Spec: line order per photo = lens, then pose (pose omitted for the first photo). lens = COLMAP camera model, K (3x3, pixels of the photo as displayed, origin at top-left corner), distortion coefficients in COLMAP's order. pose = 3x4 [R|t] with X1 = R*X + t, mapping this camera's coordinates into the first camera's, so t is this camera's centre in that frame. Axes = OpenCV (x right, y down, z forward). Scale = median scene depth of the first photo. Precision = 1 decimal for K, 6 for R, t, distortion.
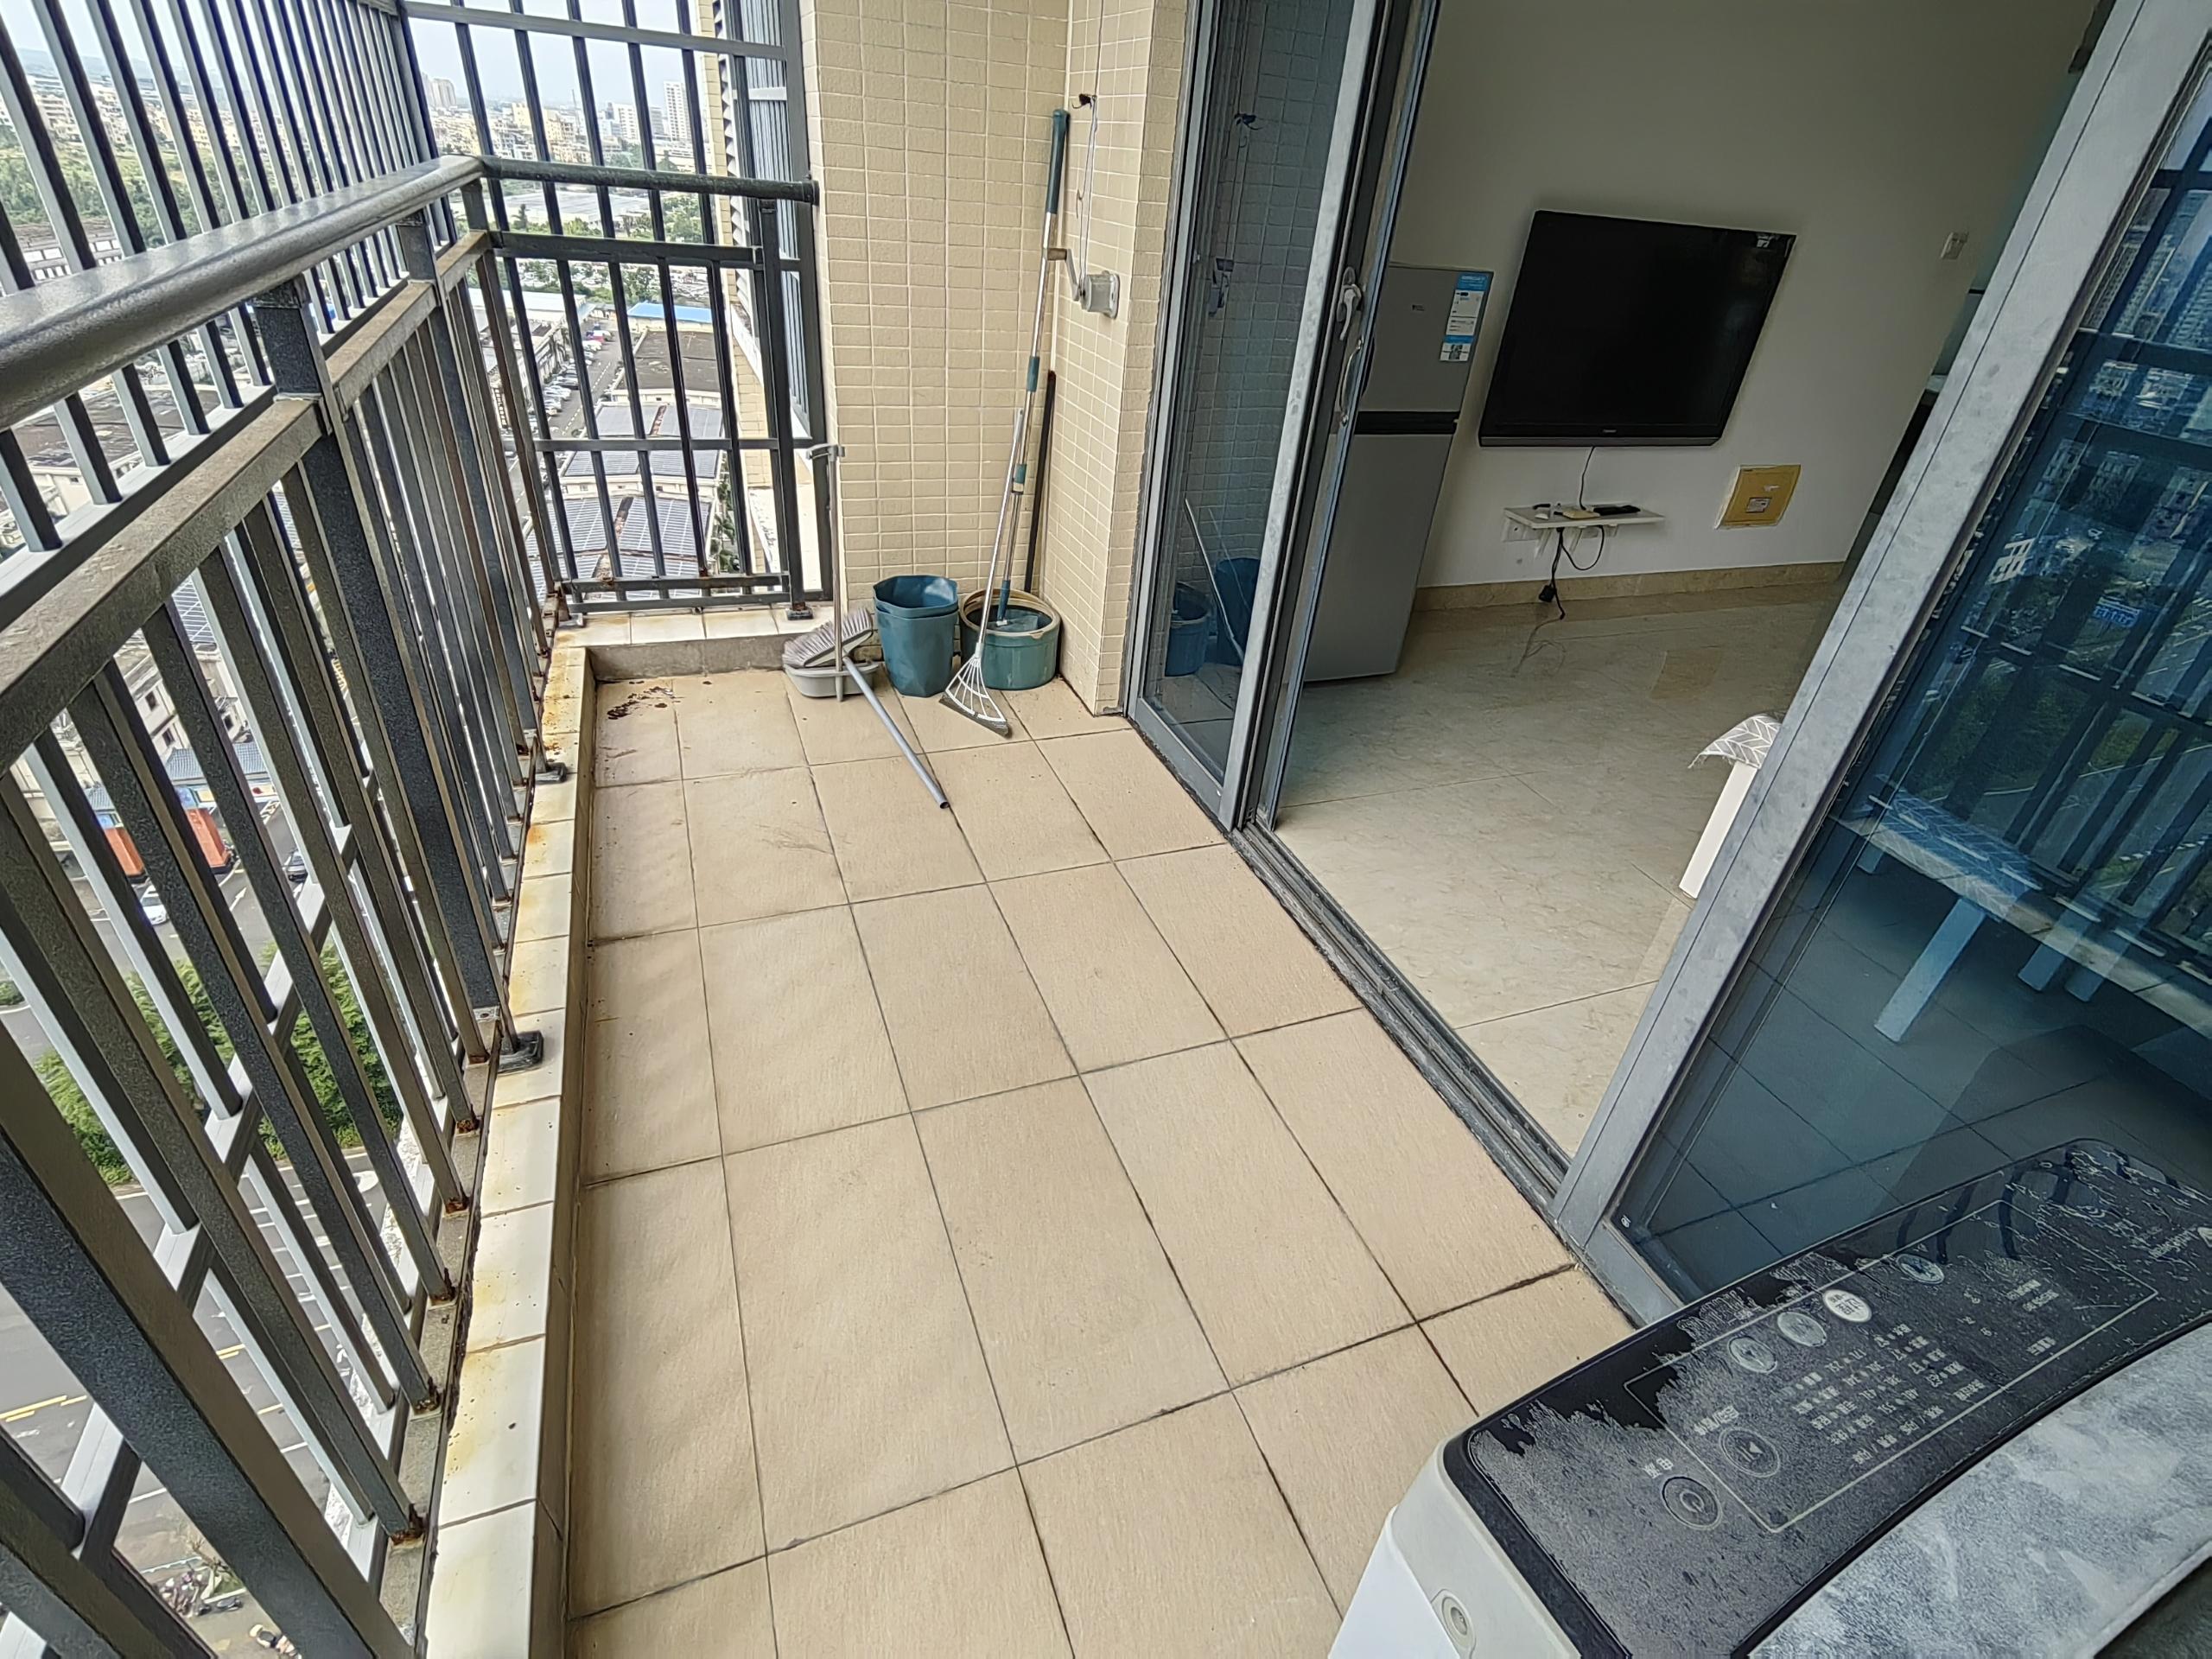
lens RADIAL K [[1046.9, 0, 1106.6], [0, 1046.9, 824.9], [0, 0, 1]] dist [-0.010096, 0.000674]
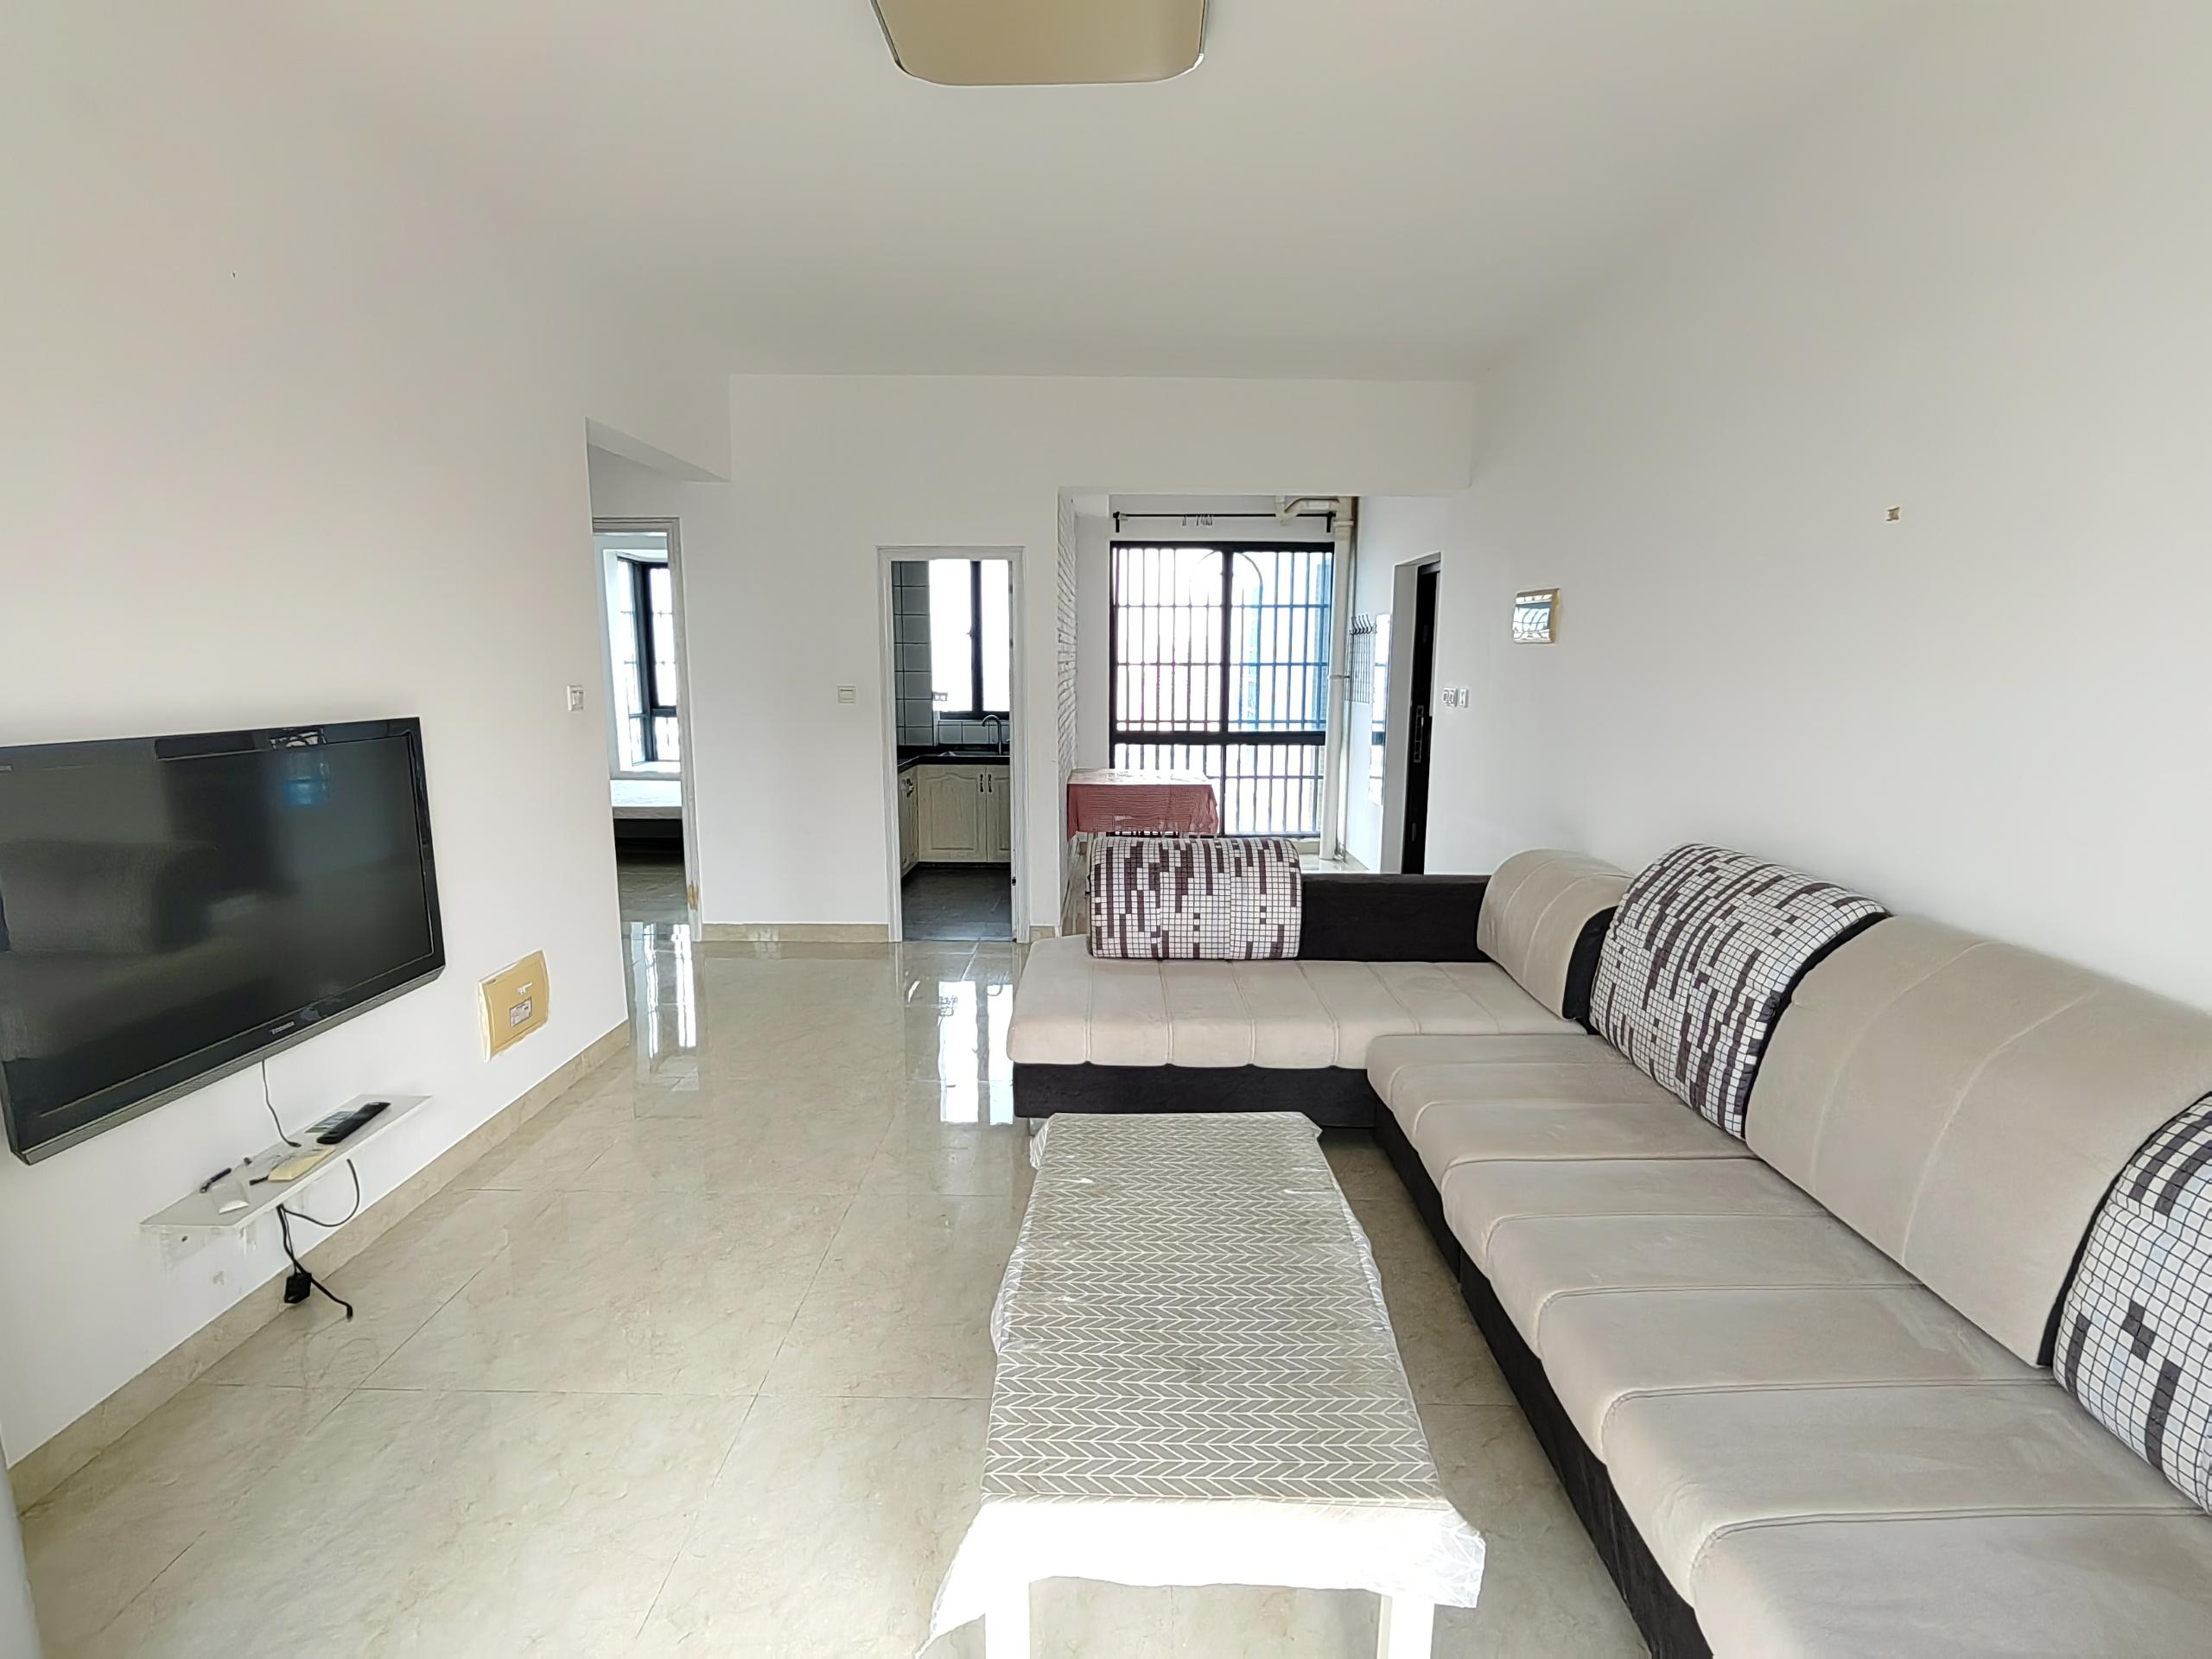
lens RADIAL K [[1046.9, 0, 1108.5], [0, 1046.9, 841.4], [0, 0, 1]] dist [-0.010096, 0.000674]
pose [[0.364967, -0.232729, 0.901464, 0.124163], [0.524050, 0.851653, 0.007702, -0.203048], [-0.769526, 0.469601, 0.432786, 0.286303]]
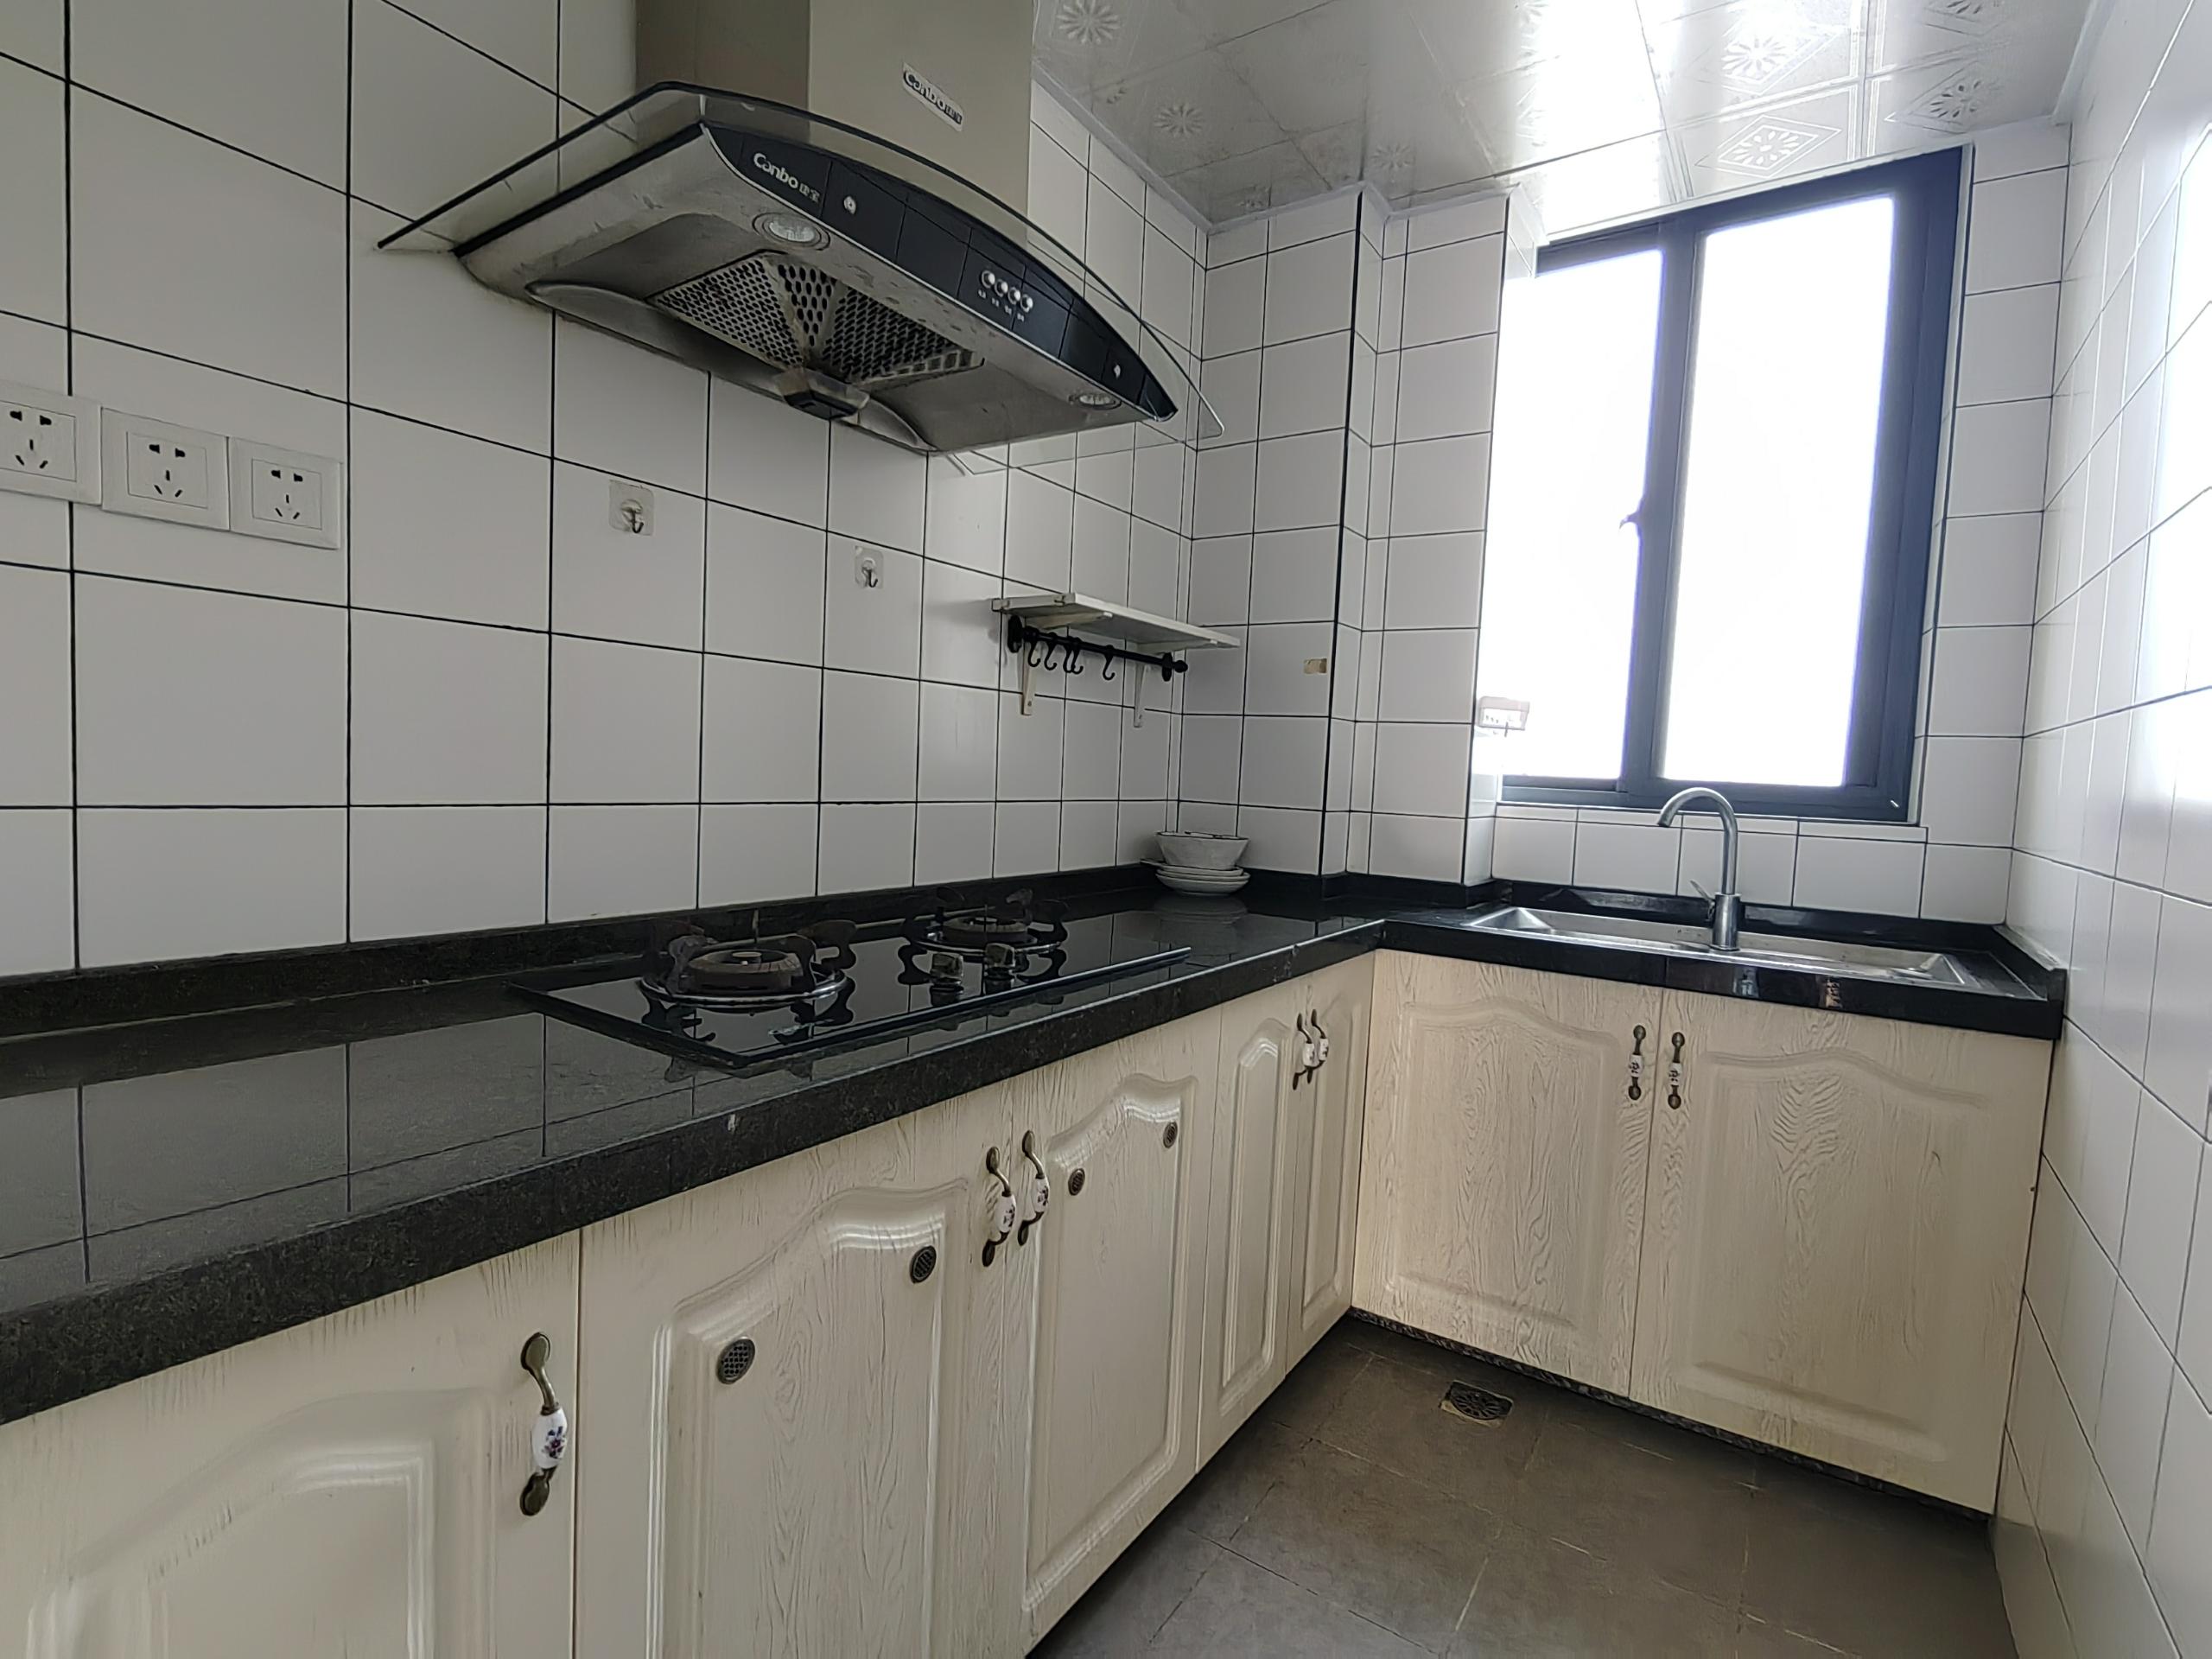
lens RADIAL K [[1046.9, 0, 1103.2], [0, 1046.9, 827.3], [0, 0, 1]] dist [-0.010096, 0.000674]
pose [[0.823030, -0.077026, 0.562751, 1.293406], [0.326783, 0.874582, -0.358217, -0.392634], [-0.464580, 0.478721, 0.744978, 0.933452]]
